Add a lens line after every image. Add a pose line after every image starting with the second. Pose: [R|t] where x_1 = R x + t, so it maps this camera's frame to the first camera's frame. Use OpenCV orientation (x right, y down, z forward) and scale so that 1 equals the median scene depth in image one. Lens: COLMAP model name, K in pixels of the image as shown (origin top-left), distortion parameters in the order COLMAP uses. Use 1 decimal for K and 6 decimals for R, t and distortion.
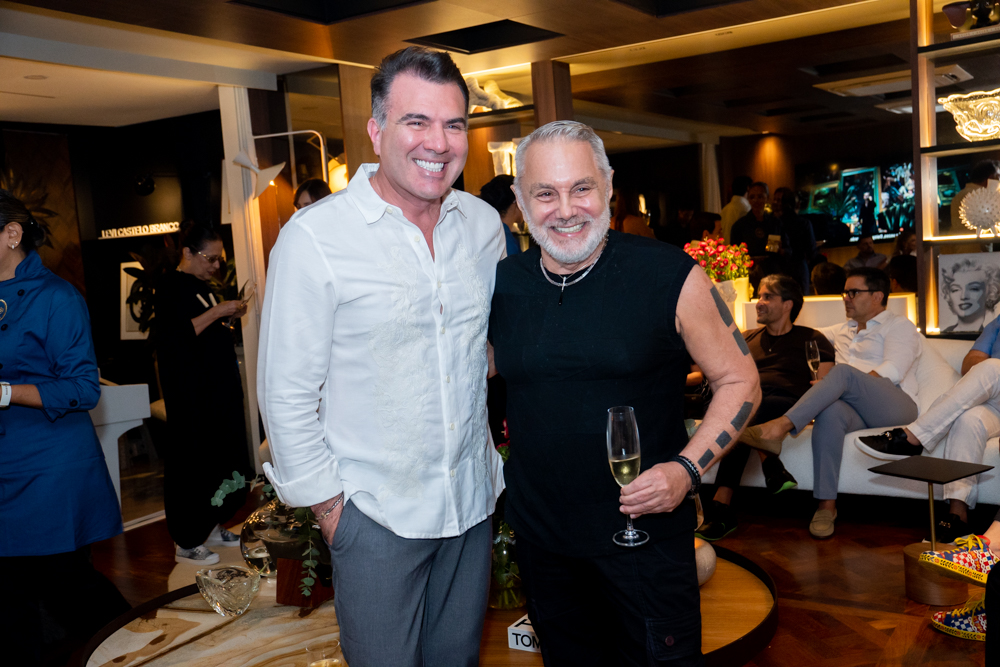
lens RADIAL K [[1011.5, 0, 499.0], [0, 1011.5, 329.5], [0, 0, 1]] dist [0.050773, 0.000000]
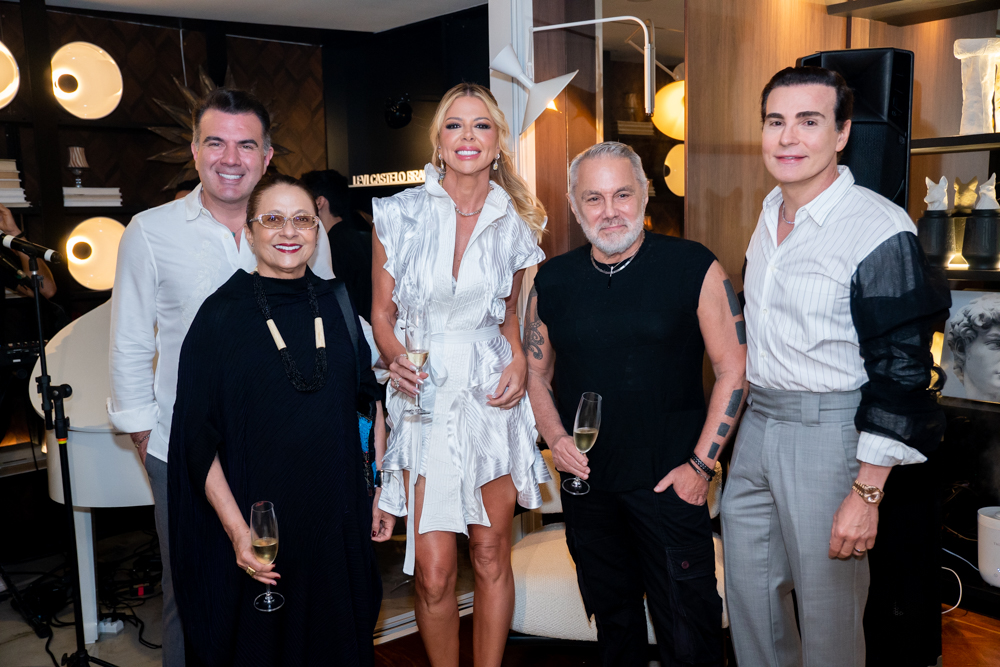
lens RADIAL K [[1011.5, 0, 496.1], [0, 1011.5, 329.1], [0, 0, 1]] dist [0.050773, 0.000000]
pose [[0.941663, 0.090232, -0.324235, -0.066214], [-0.074615, 0.995387, 0.060308, -0.060462], [0.328181, -0.032597, 0.944052, 0.525797]]
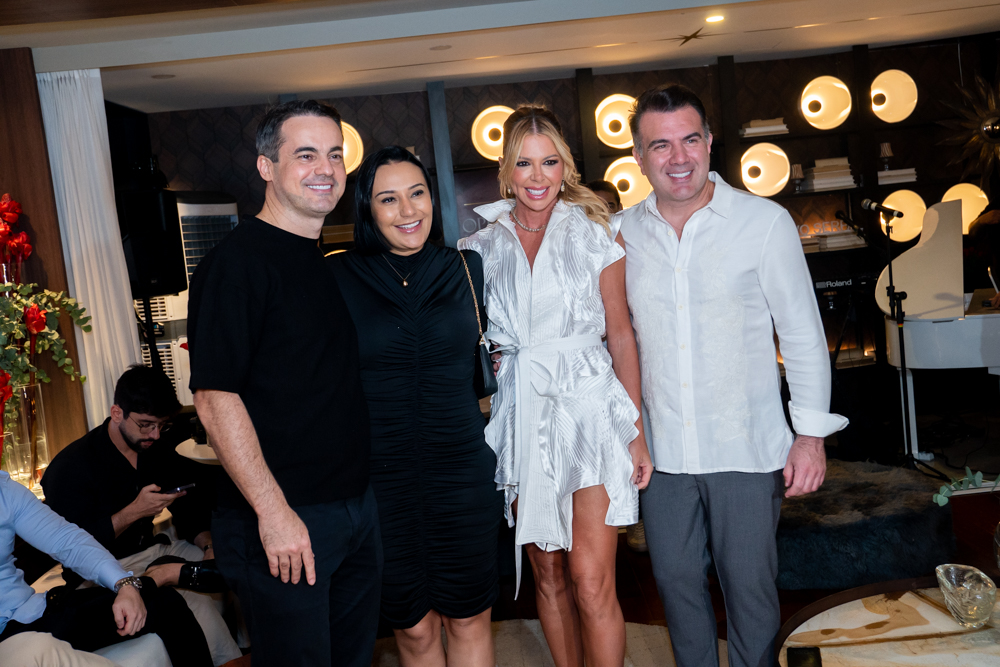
lens RADIAL K [[1011.0, 0, 497.0], [0, 1011.0, 333.8], [0, 0, 1]] dist [-0.001479, 0.000000]
pose [[0.519488, 0.099778, -0.848632, 0.148161], [-0.004157, 0.993442, 0.114259, -0.040781], [0.854468, -0.055829, 0.516496, 0.139214]]
